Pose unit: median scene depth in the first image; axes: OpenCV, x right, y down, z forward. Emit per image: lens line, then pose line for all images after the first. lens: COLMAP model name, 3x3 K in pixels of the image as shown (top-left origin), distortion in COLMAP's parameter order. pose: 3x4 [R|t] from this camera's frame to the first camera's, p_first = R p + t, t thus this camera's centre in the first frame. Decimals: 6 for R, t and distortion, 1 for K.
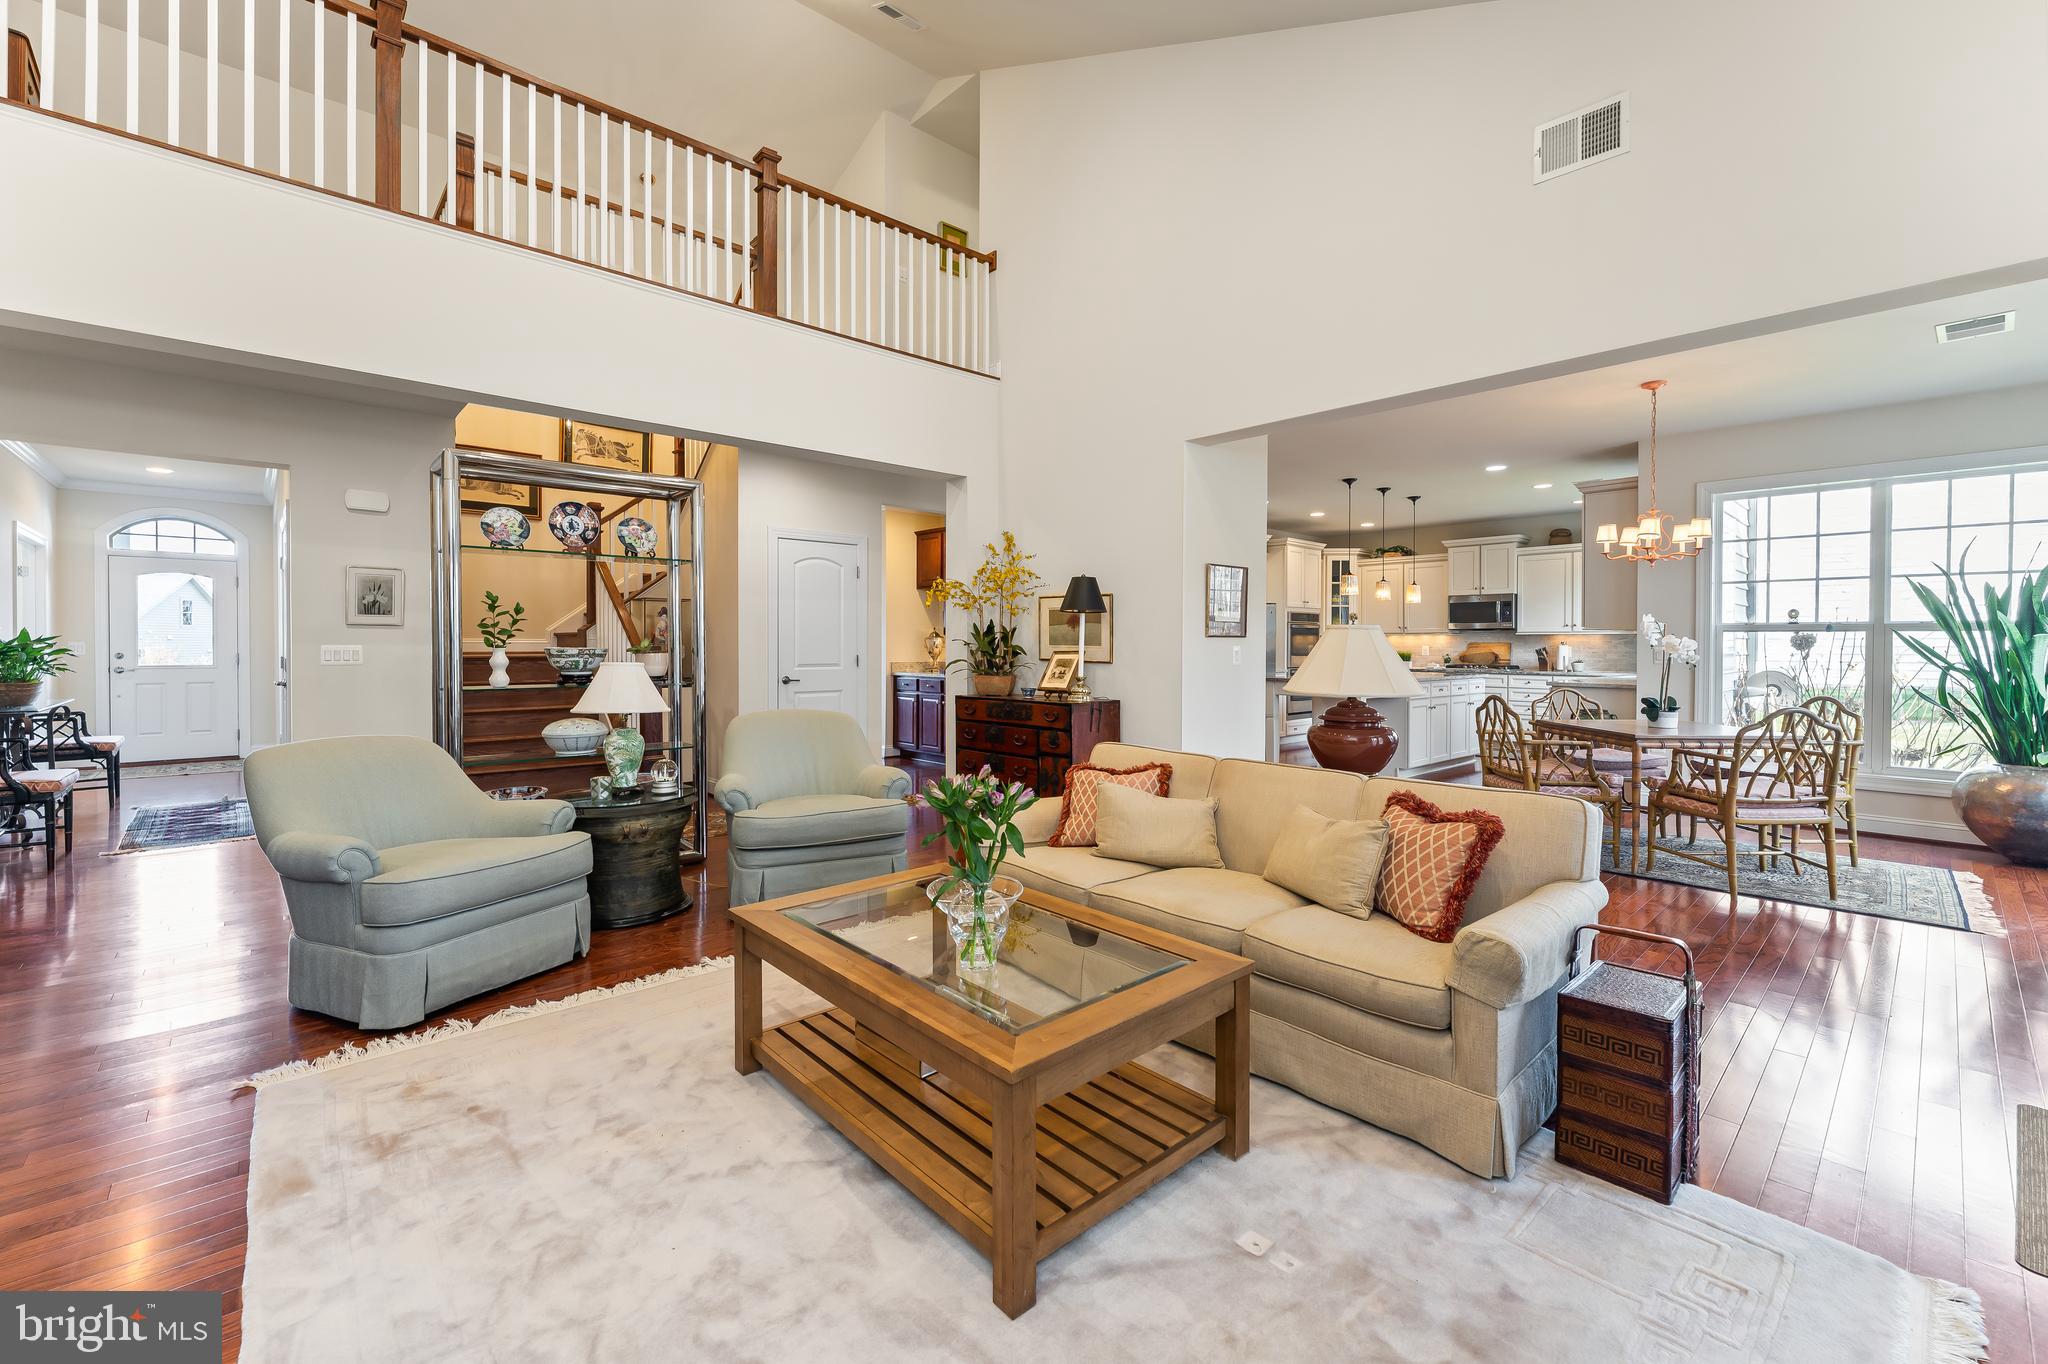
lens RADIAL K [[842.7, 0, 1031.4], [0, 842.7, 651.0], [0, 0, 1]] dist [-0.001958, -0.000373]
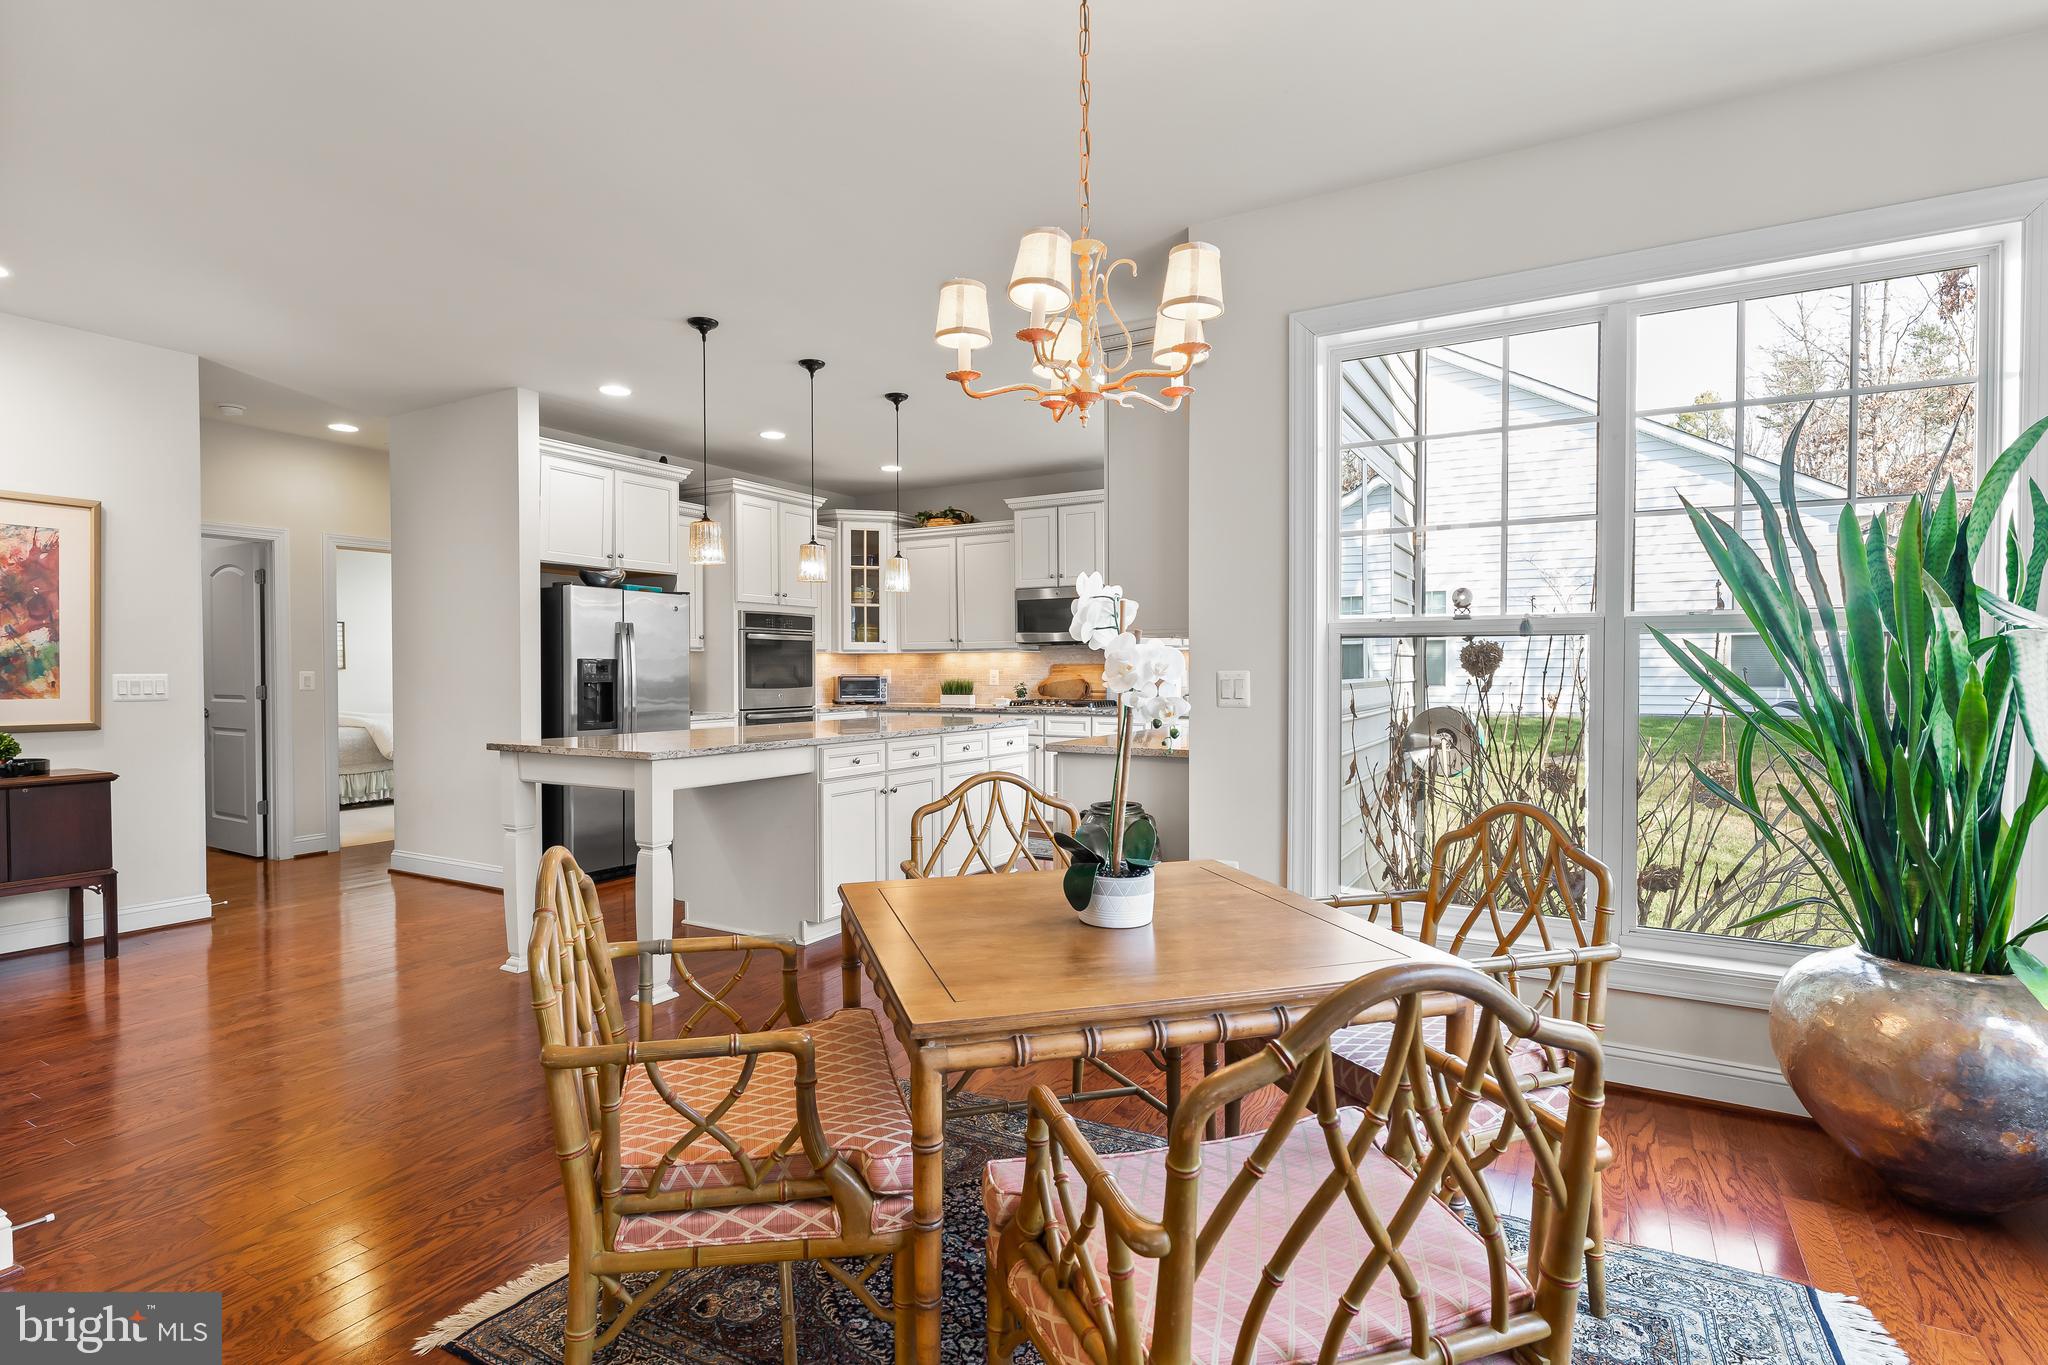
lens RADIAL K [[967.0, 0, 1024.0], [0, 967.0, 682.5], [0, 0, 1]] dist [0.001455, 0.000359]
pose [[0.957960, -0.009536, 0.286744, 0.516478], [0.007503, 0.999938, 0.008188, -0.004362], [-0.286805, -0.005692, 0.957972, 0.553026]]
